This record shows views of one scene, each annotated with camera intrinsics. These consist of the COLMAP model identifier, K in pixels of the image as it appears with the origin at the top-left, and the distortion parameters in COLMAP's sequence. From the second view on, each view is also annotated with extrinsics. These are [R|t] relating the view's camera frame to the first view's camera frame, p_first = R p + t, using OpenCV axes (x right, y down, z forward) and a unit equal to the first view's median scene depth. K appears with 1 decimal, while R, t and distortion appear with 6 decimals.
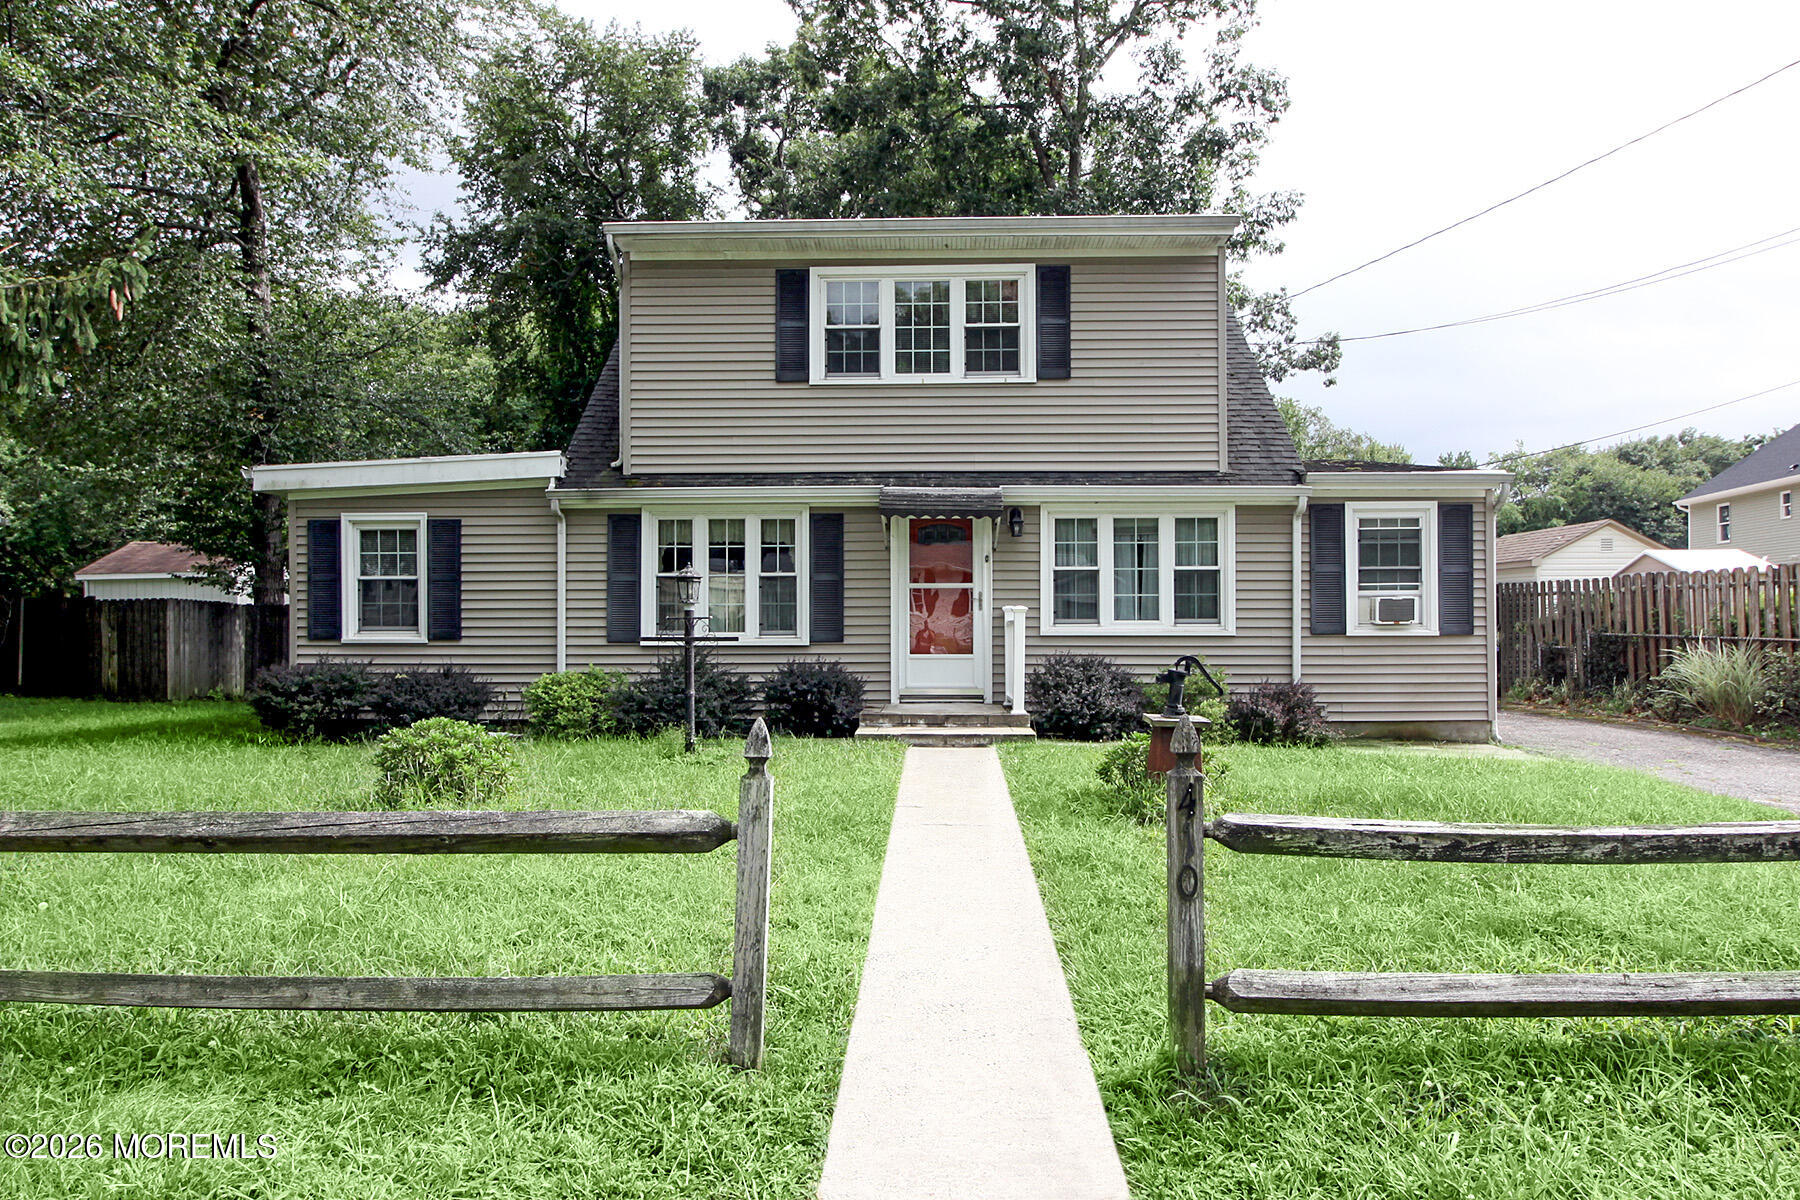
lens RADIAL K [[993.6, 0, 895.7], [0, 993.6, 609.8], [0, 0, 1]] dist [-0.000122, -0.001442]
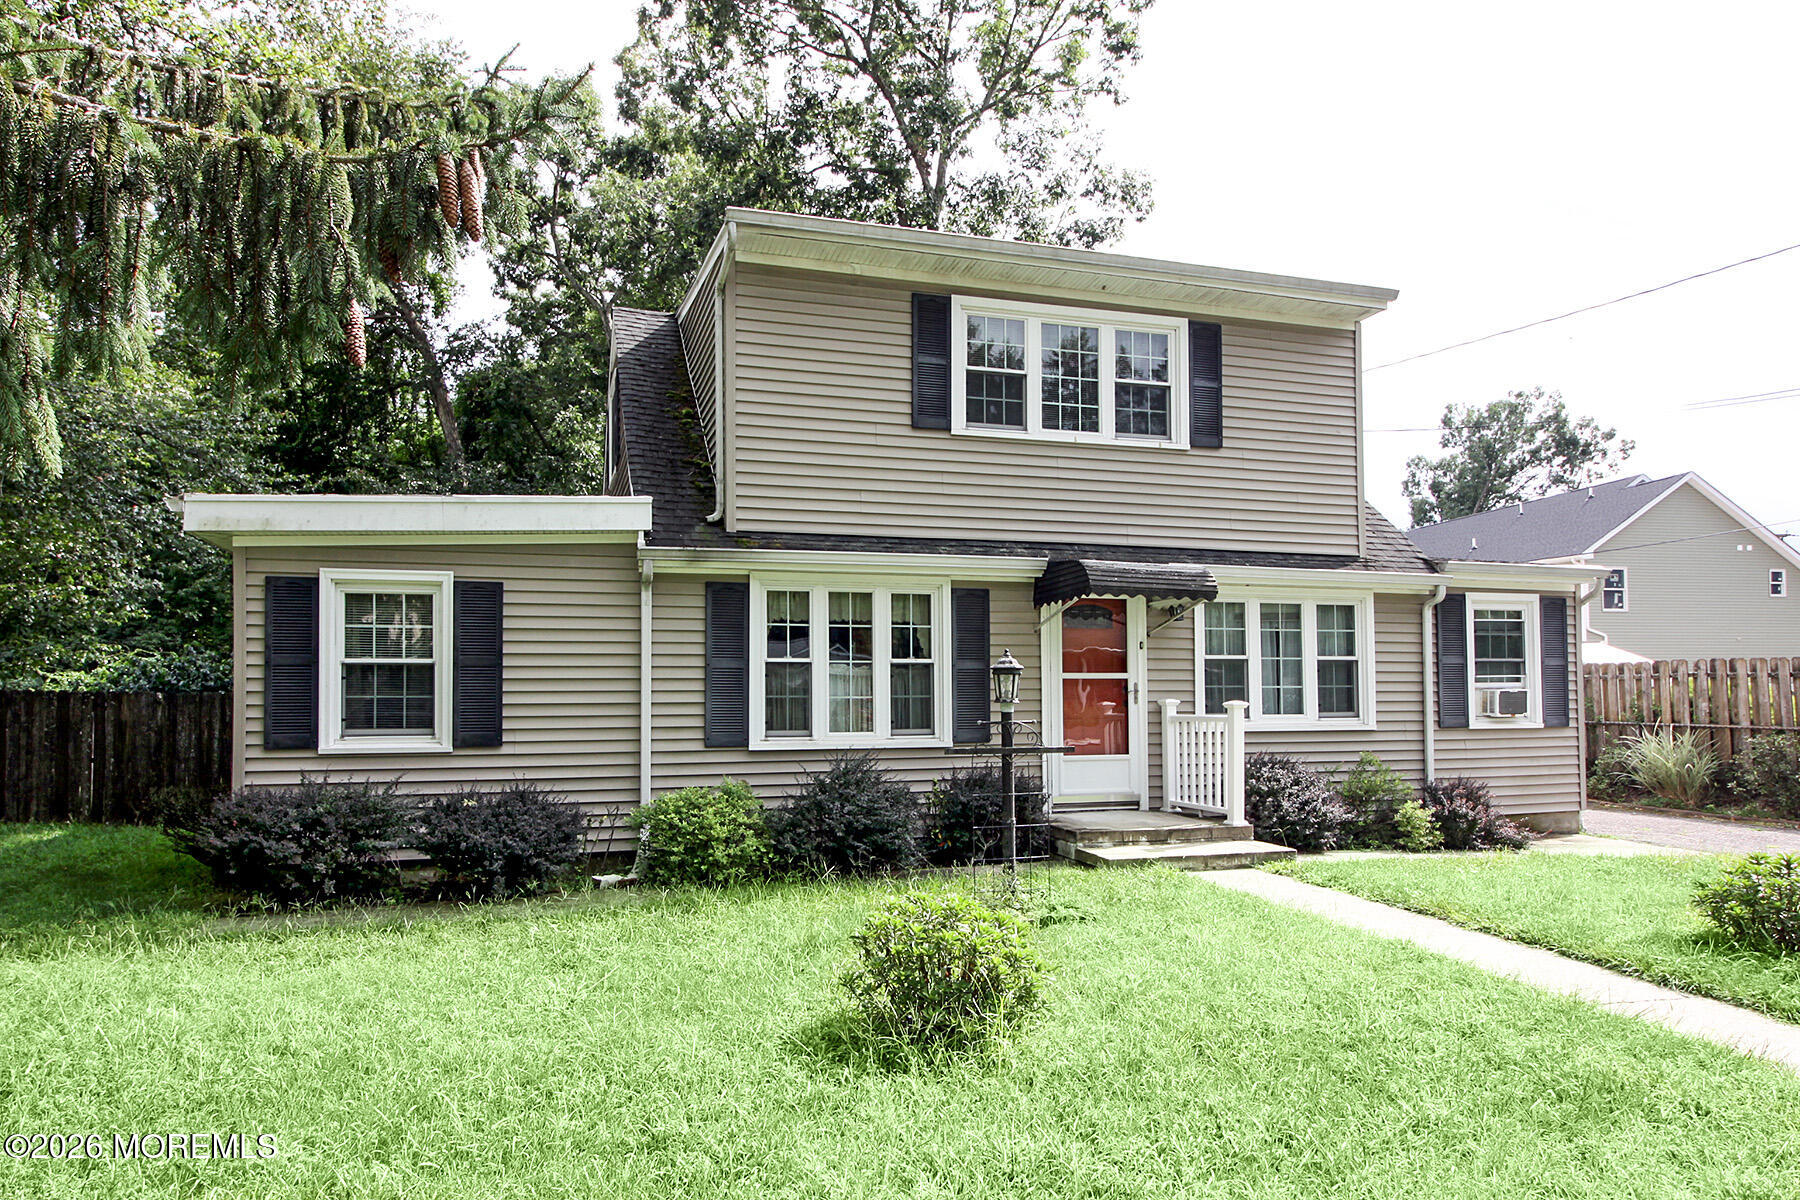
lens RADIAL K [[993.6, 0, 877.7], [0, 993.6, 665.5], [0, 0, 1]] dist [-0.000122, -0.001442]
pose [[0.959904, 0.007524, 0.280228, -0.377908], [-0.001015, 0.999727, -0.023364, -0.012830], [-0.280328, 0.022142, 0.959649, 0.220477]]
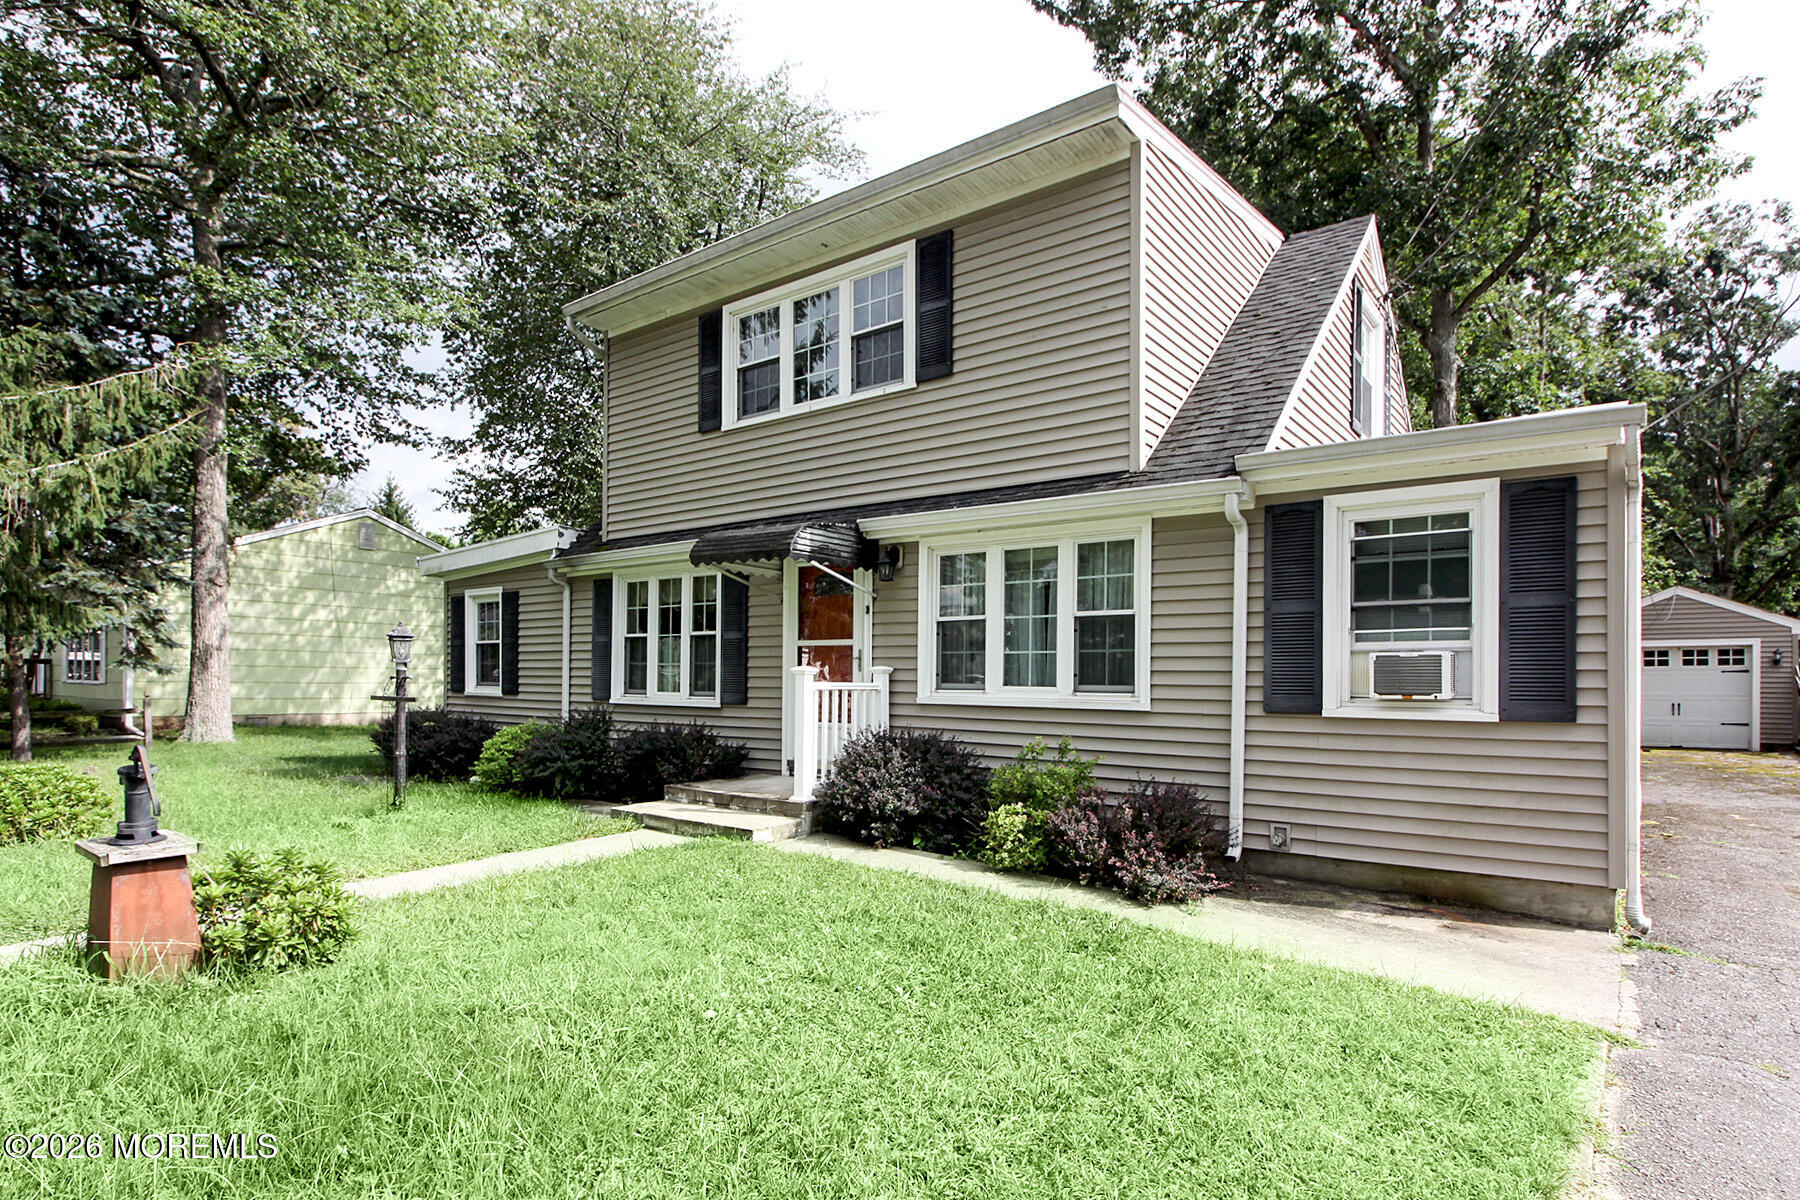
lens RADIAL K [[928.3, 0, 925.4], [0, 928.3, 666.9], [0, 0, 1]] dist [-0.008125, 0.000216]
pose [[0.814947, 0.002059, -0.579532, 0.580211], [0.000866, 0.999988, 0.004770, -0.007295], [0.579535, -0.004389, 0.814935, 0.393141]]
